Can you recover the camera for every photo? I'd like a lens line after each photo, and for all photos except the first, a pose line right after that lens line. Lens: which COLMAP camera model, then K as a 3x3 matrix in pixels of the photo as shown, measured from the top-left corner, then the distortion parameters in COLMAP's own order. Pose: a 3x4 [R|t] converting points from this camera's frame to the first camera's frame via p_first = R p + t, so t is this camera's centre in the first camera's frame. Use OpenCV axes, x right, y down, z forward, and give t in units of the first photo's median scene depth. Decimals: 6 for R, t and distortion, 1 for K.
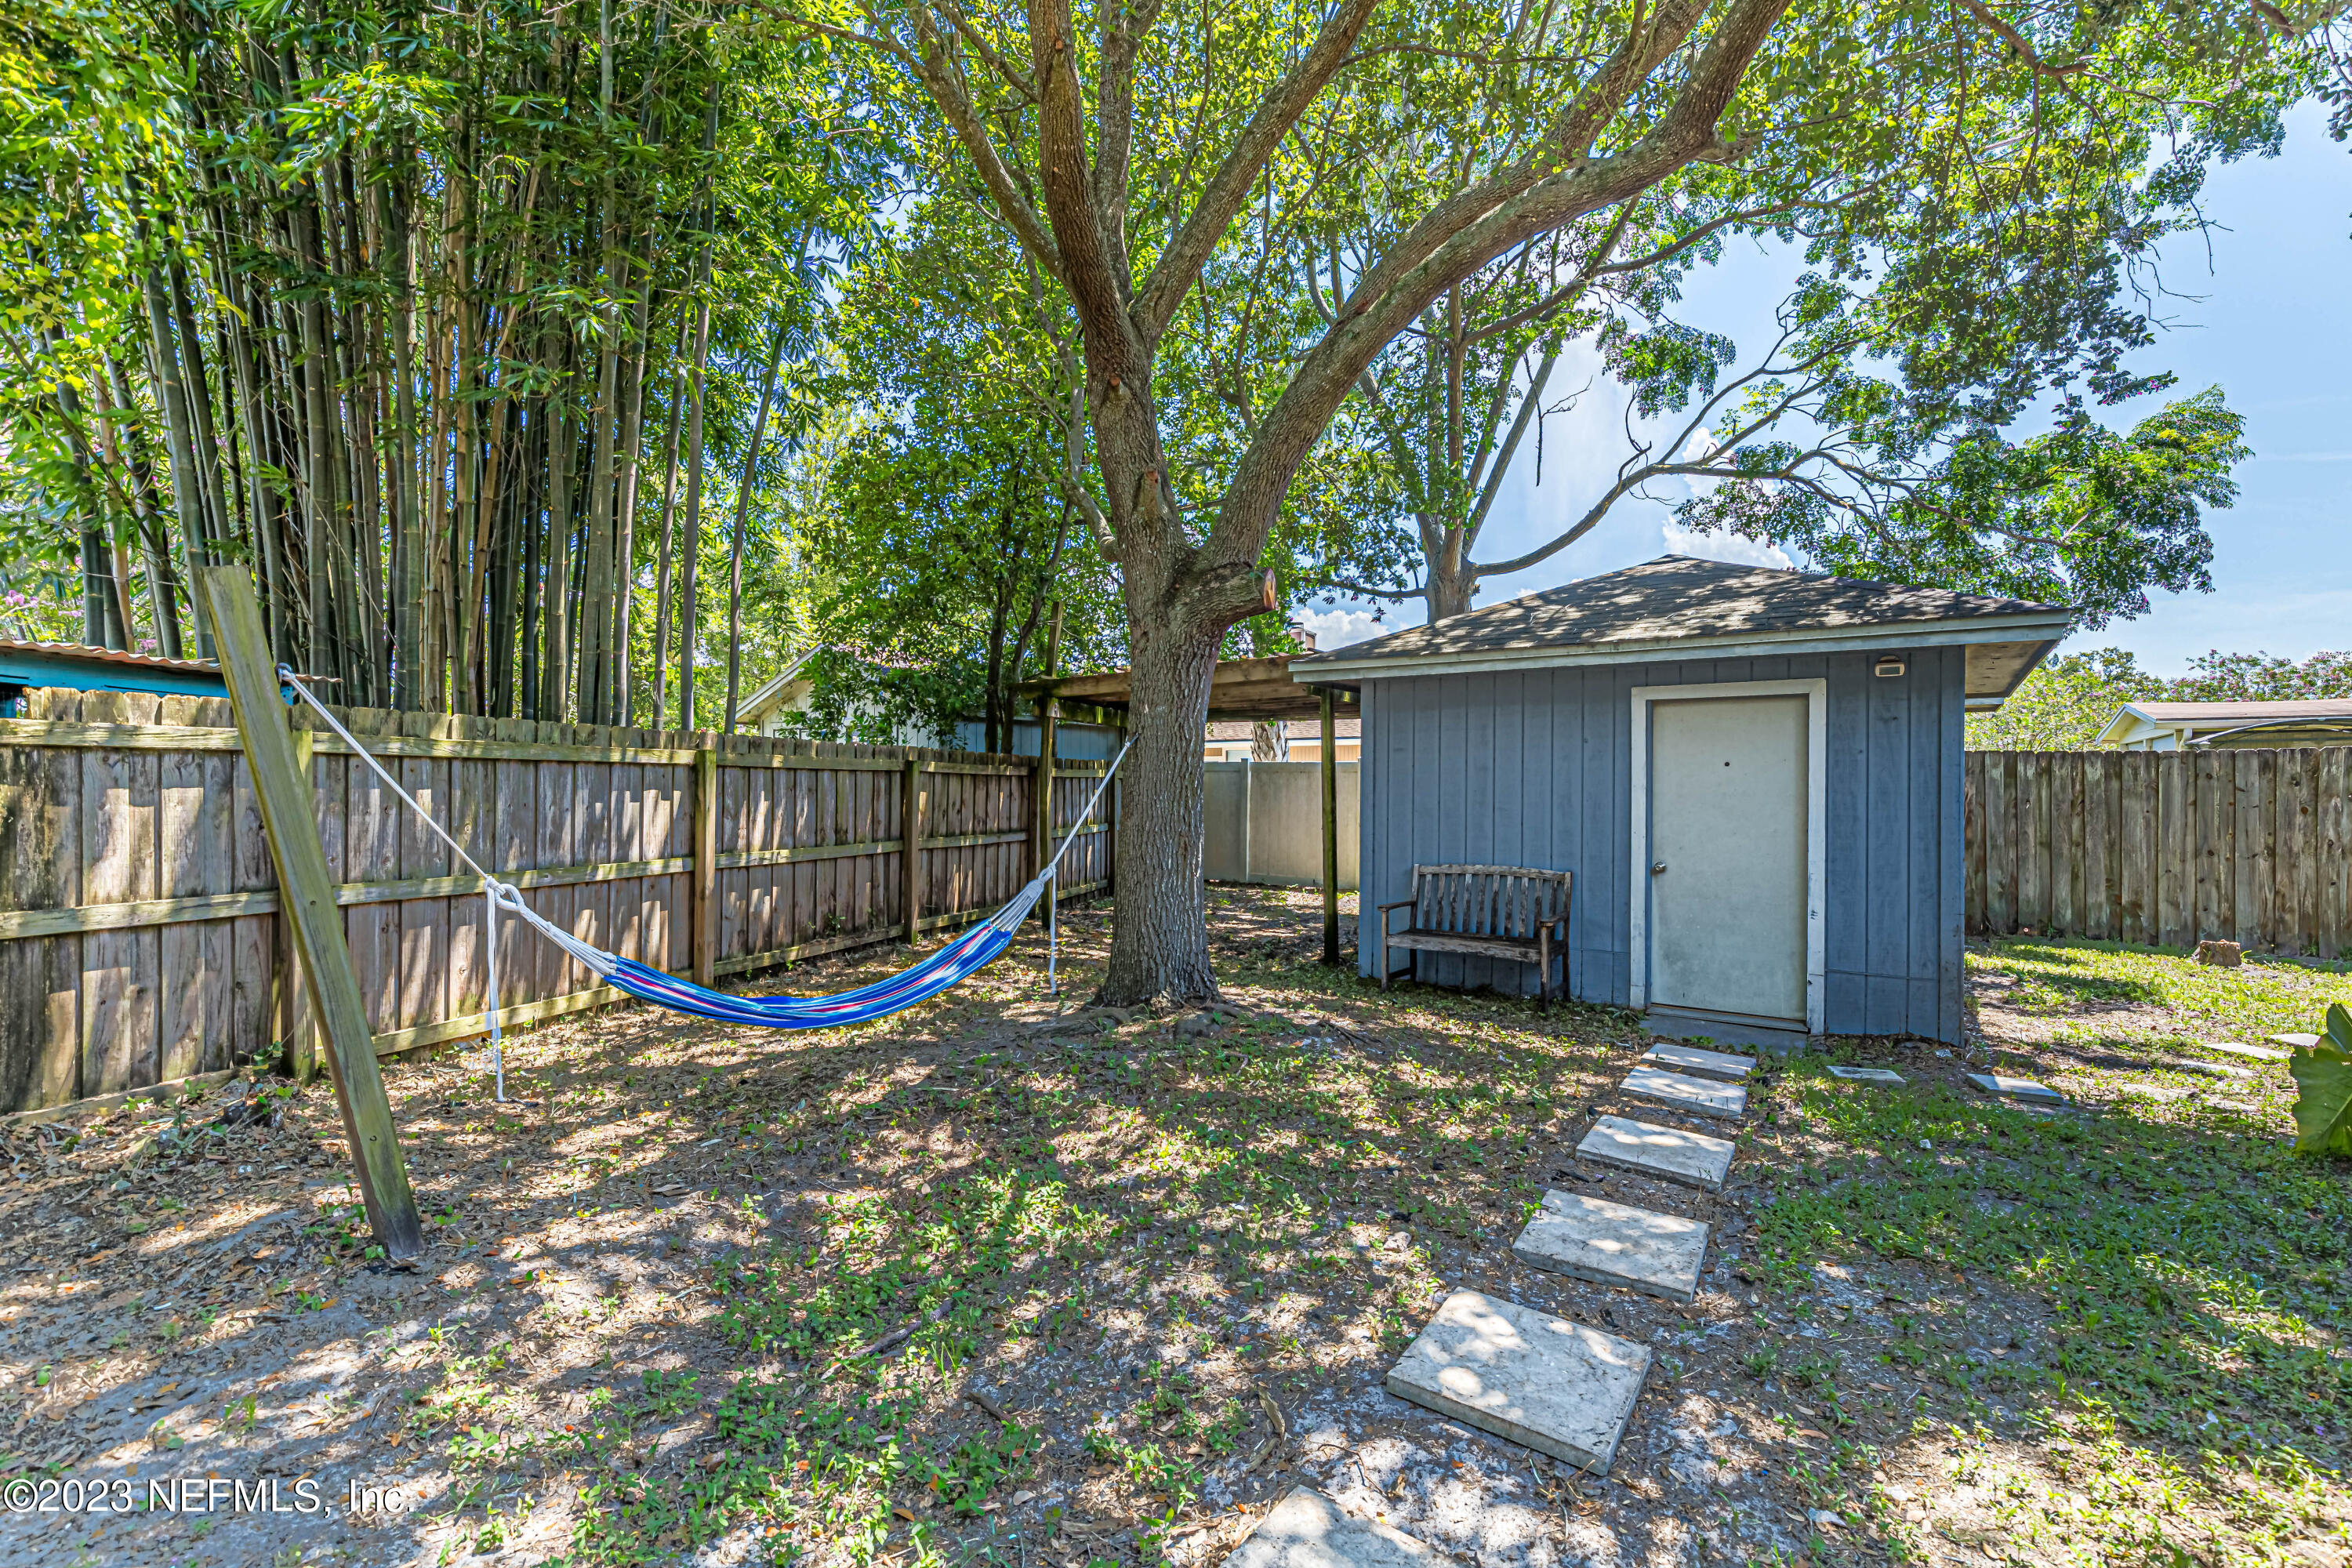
lens RADIAL K [[1056.2, 0, 1172.8], [0, 1056.2, 782.4], [0, 0, 1]] dist [0.007516, -0.000015]
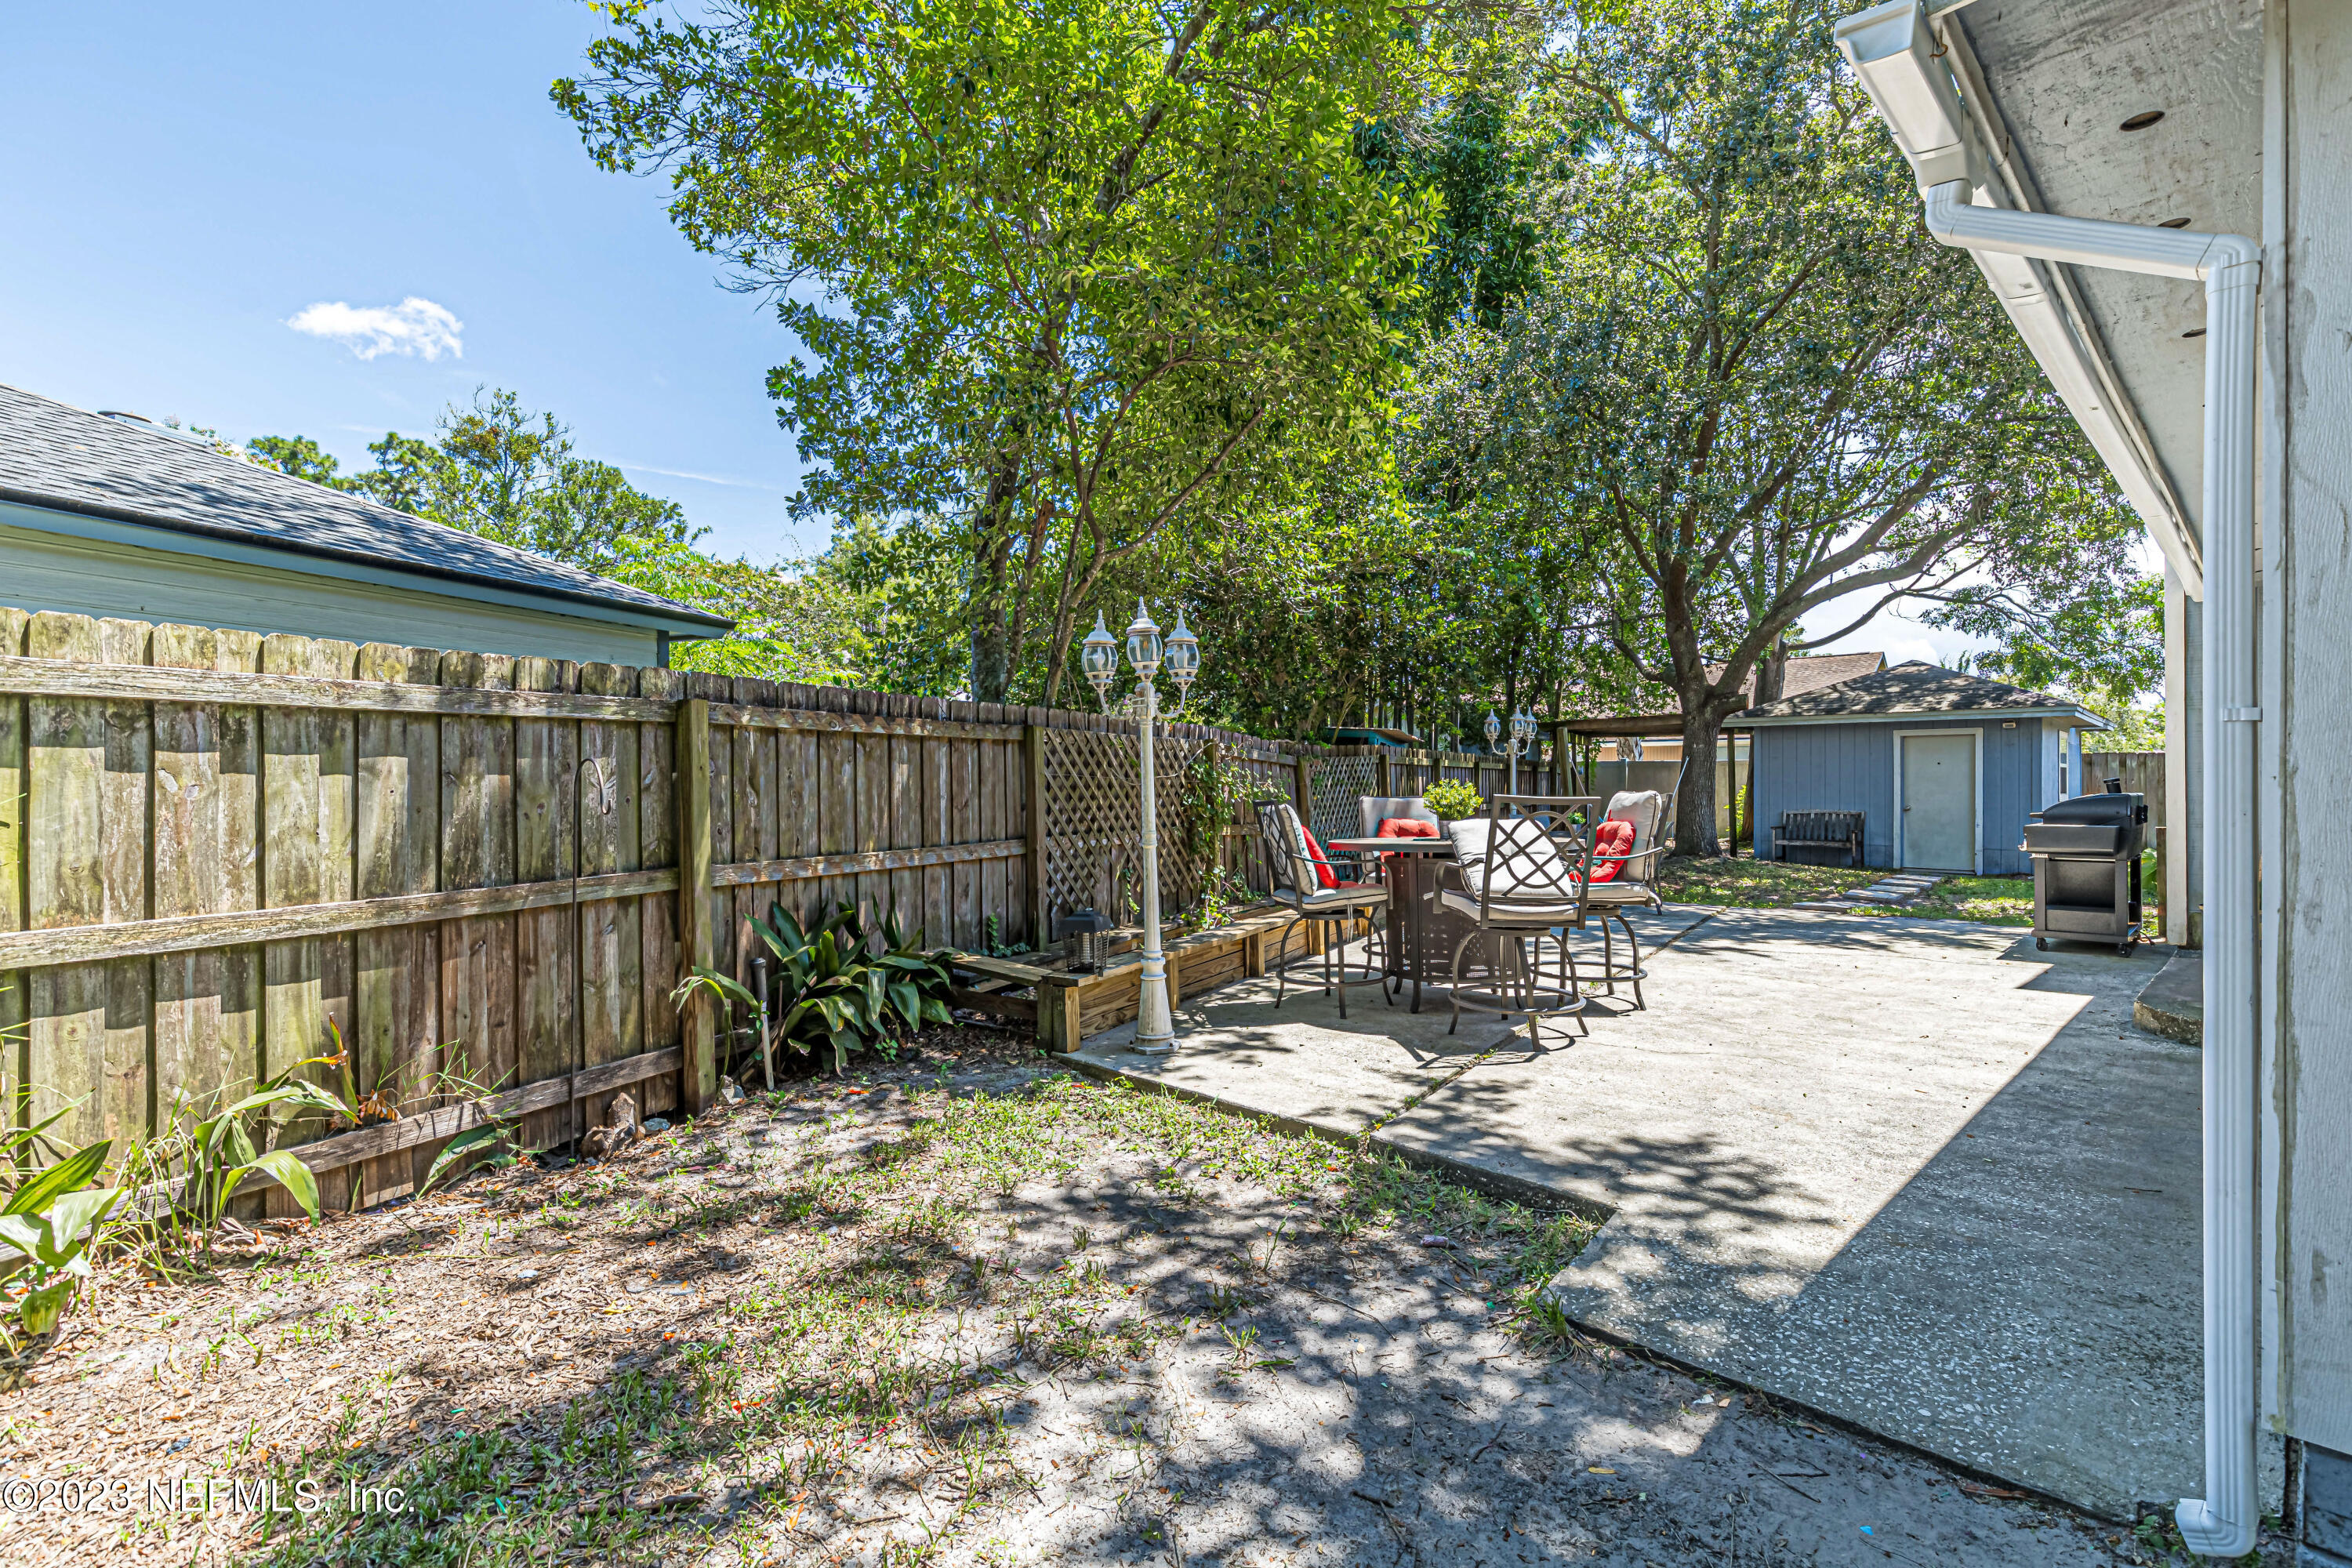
lens RADIAL K [[1056.2, 0, 1172.8], [0, 1056.2, 782.4], [0, 0, 1]] dist [0.007516, -0.000015]
pose [[0.982997, -0.010171, -0.183339, -0.528175], [0.010897, 0.999936, 0.002950, -0.000614], [0.183297, -0.004898, 0.983045, -1.197242]]
